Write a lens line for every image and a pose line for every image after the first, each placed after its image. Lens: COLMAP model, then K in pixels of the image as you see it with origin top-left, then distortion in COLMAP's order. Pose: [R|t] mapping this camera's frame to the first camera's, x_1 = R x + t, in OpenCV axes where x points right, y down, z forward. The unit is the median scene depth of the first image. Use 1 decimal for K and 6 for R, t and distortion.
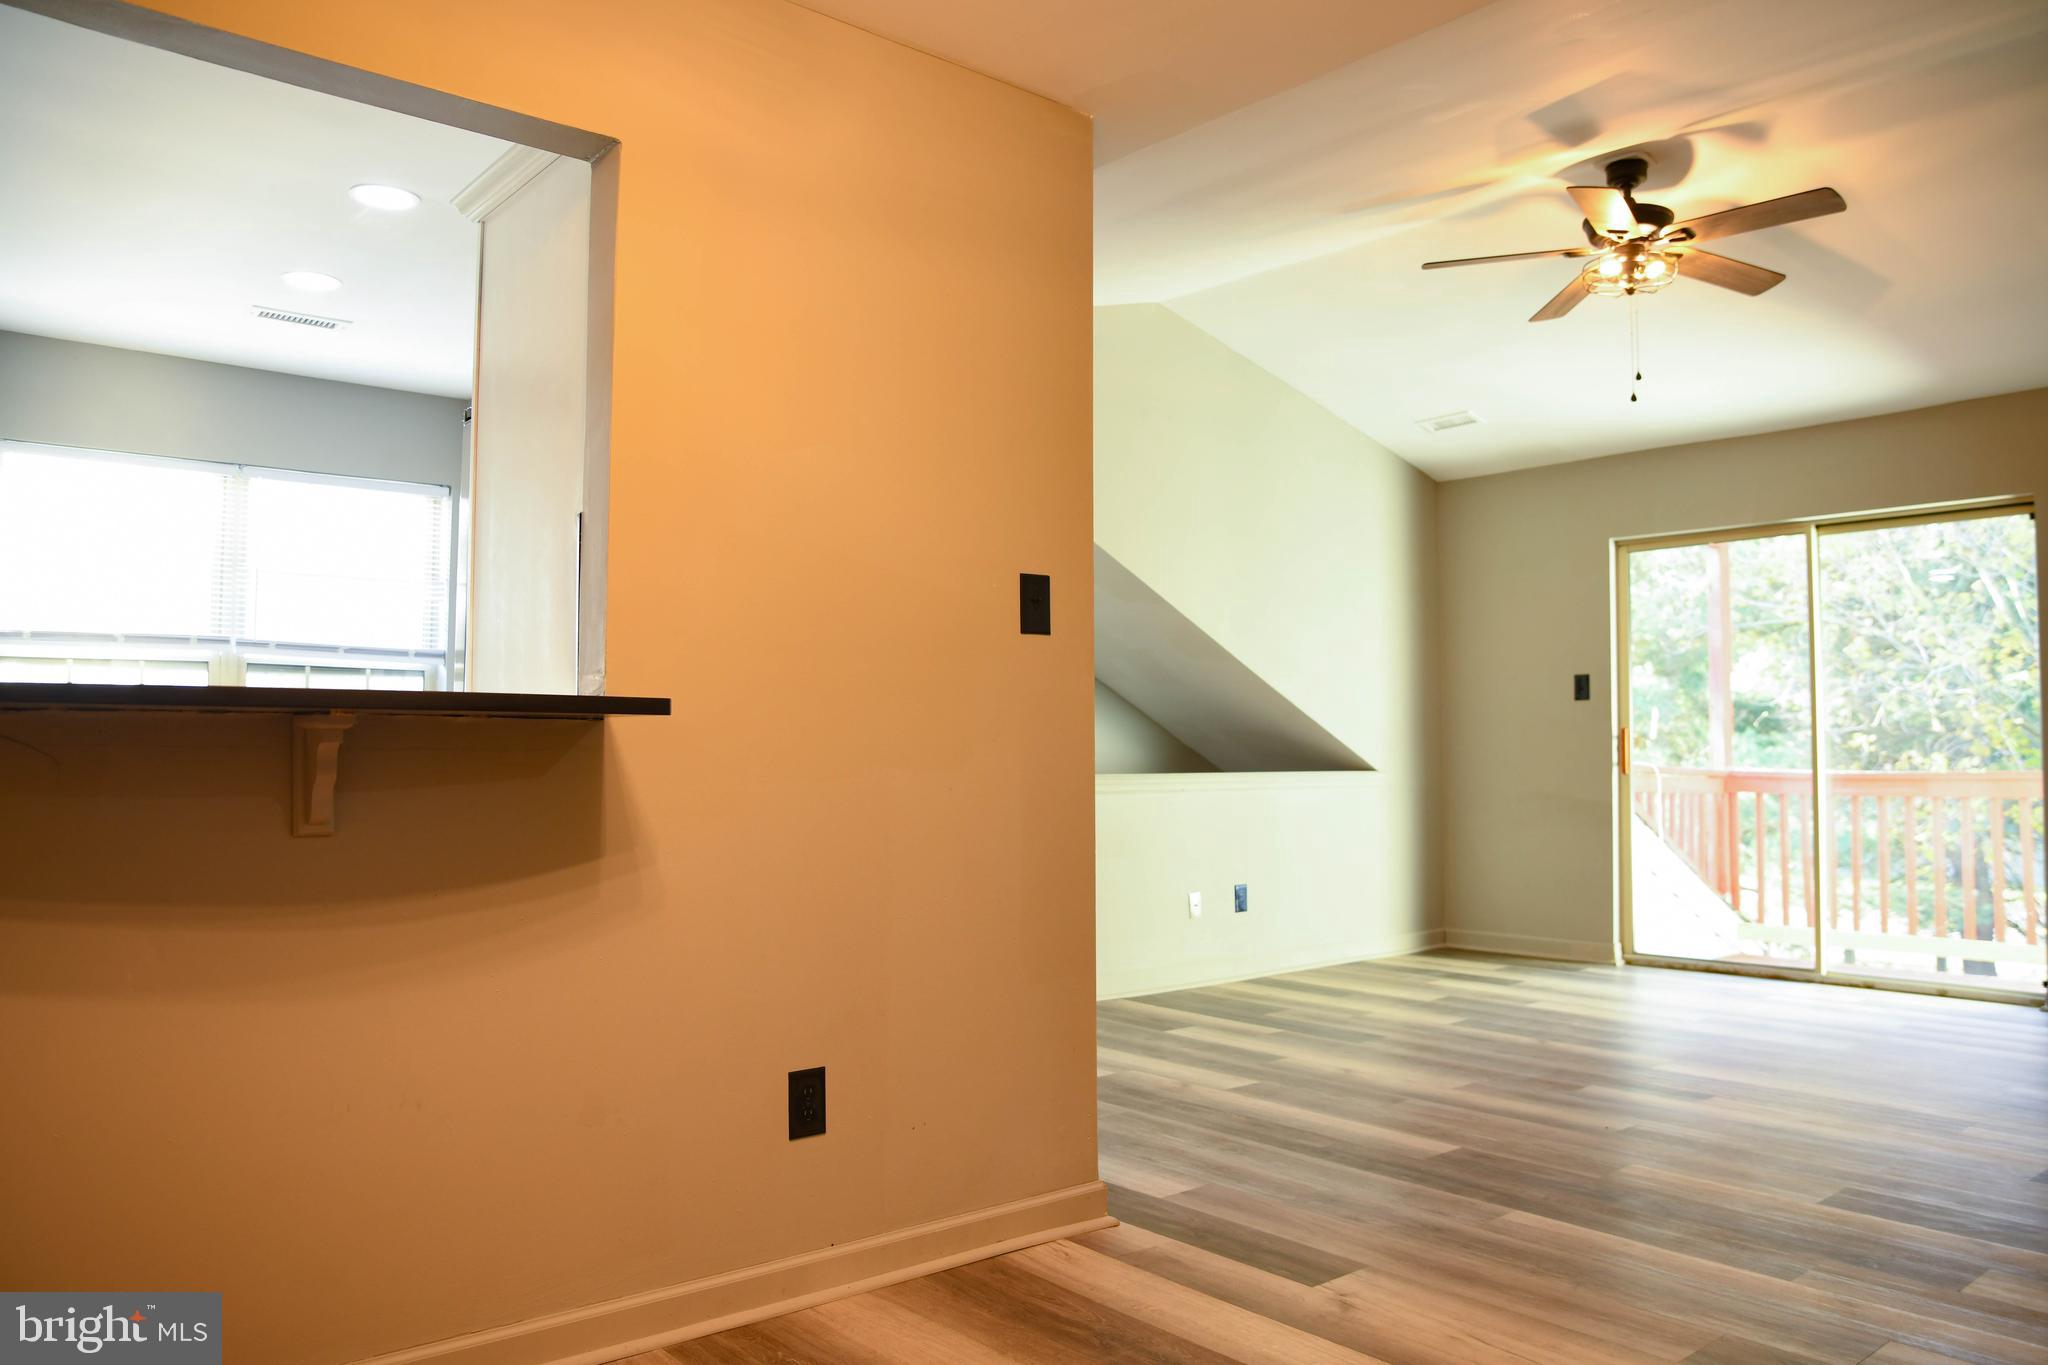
lens RADIAL K [[1470.5, 0, 1024.0], [0, 1470.5, 682.5], [0, 0, 1]] dist [-0.119750, 0.080566]
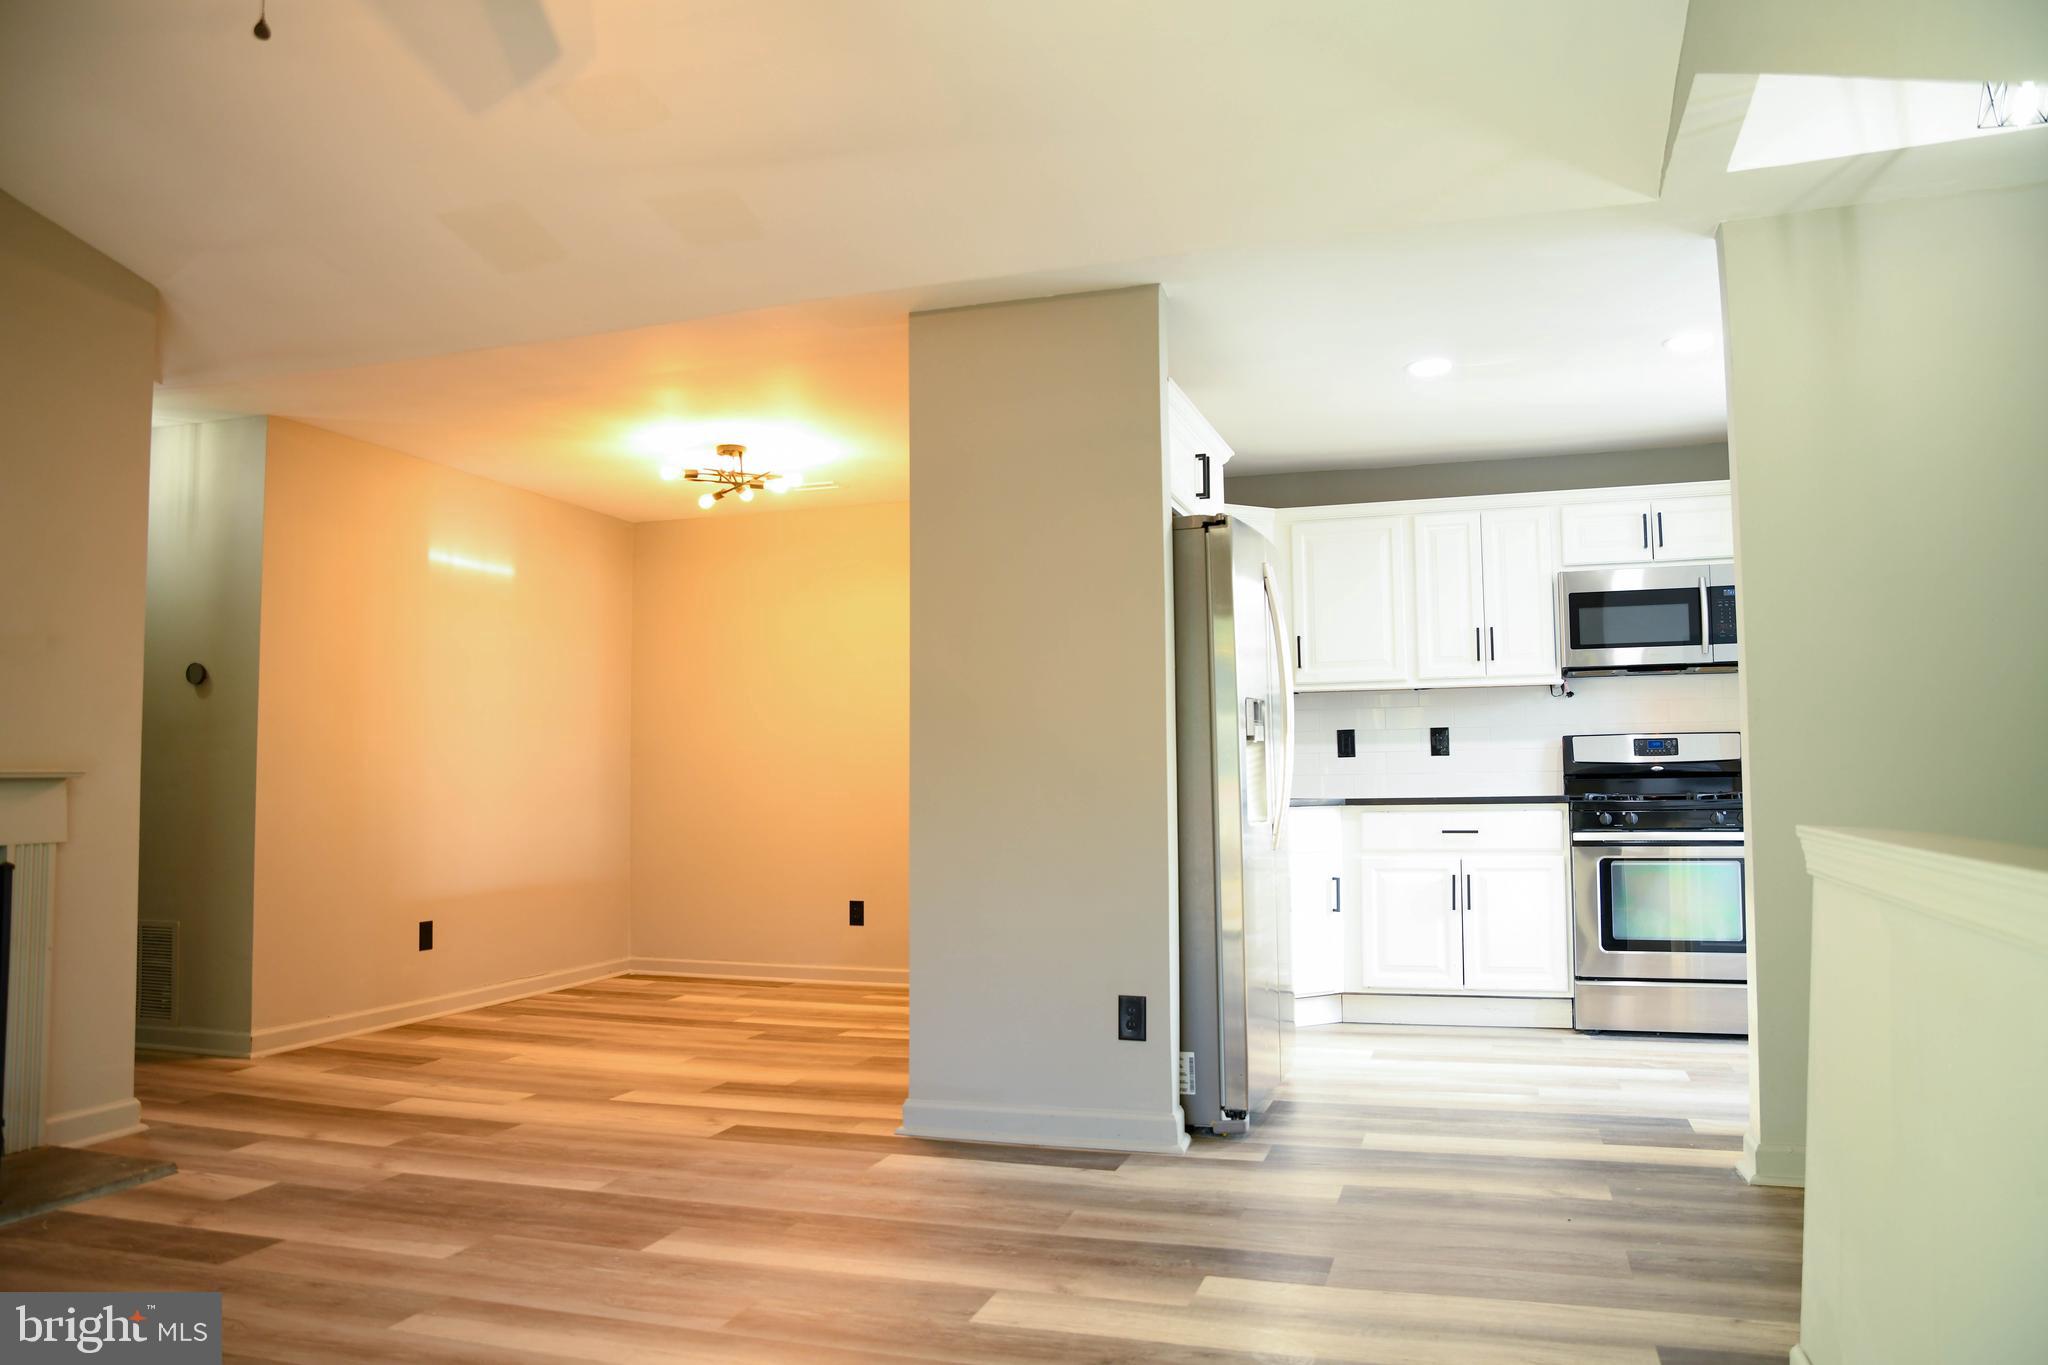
lens RADIAL K [[1419.9, 0, 1034.5], [0, 1419.9, 686.4], [0, 0, 1]] dist [-0.102179, 0.076281]
pose [[-0.849522, -0.027846, -0.526818, 0.468278], [0.034985, 0.993434, -0.108926, 0.076764], [0.526392, -0.110966, -0.842970, 1.583096]]
